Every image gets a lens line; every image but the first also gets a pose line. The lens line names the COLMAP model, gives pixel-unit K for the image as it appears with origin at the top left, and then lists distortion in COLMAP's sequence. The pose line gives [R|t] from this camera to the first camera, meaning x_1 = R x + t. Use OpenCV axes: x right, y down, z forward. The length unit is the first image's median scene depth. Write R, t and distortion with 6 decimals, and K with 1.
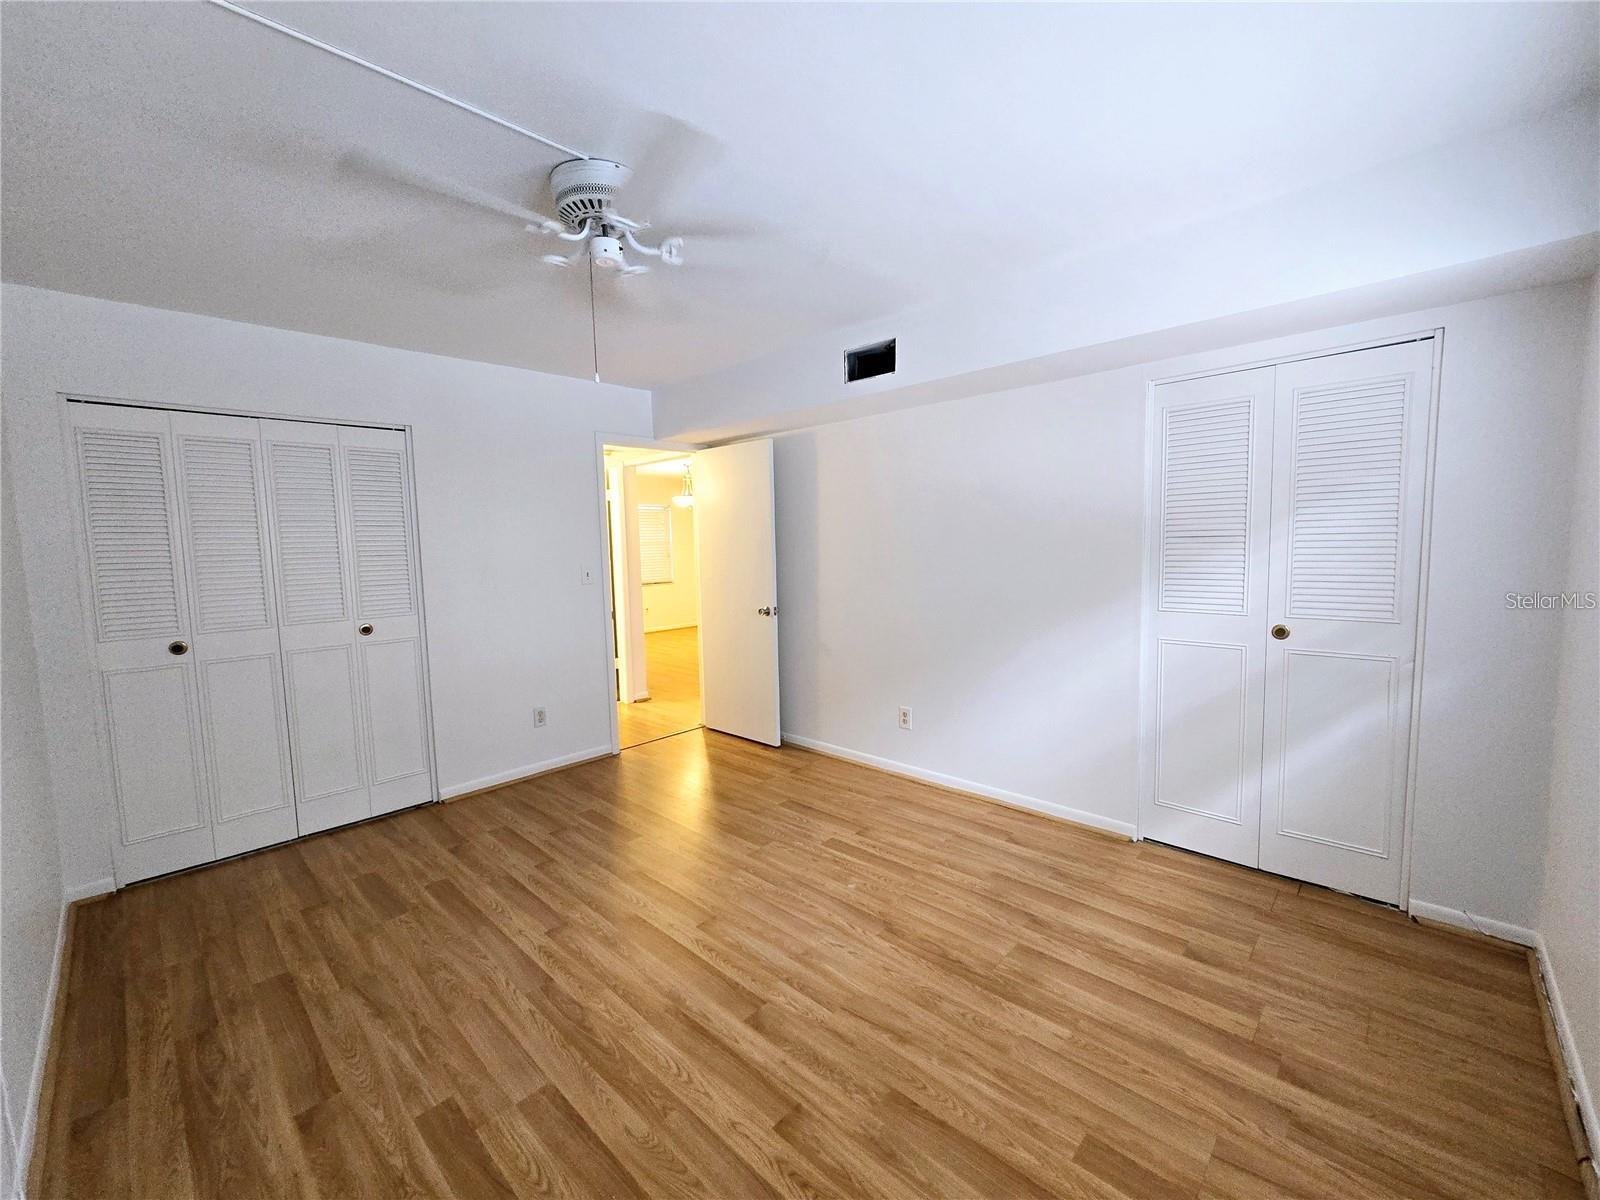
lens RADIAL K [[647.4, 0, 798.5], [0, 647.4, 599.9], [0, 0, 1]] dist [0.000163, 0.000042]
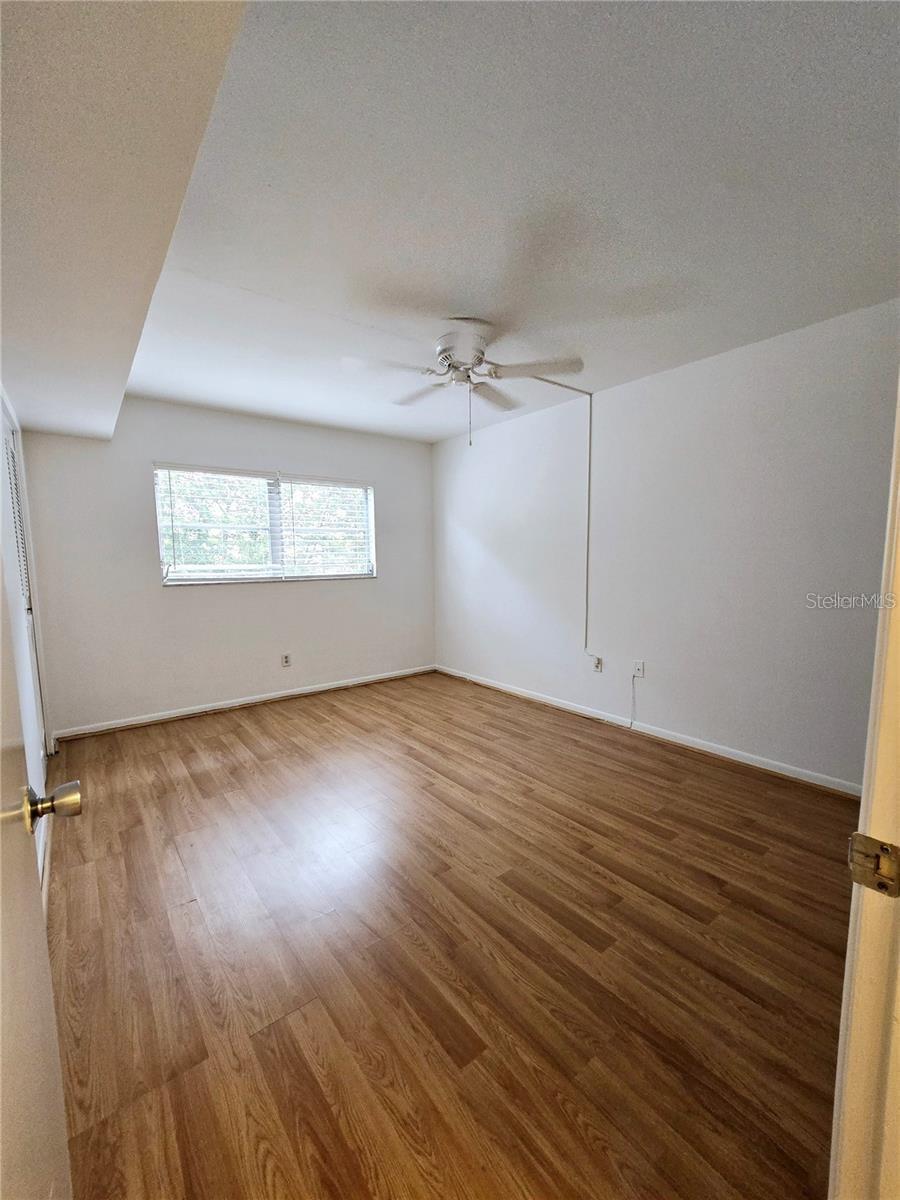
lens RADIAL K [[485.6, 0, 450.3], [0, 485.6, 604.6], [0, 0, 1]] dist [0.000163, 0.000042]
pose [[-0.988811, 0.025966, 0.146898, -0.383847], [0.053218, 0.981342, 0.184757, -0.125175], [-0.139360, 0.190507, -0.971744, 2.082304]]
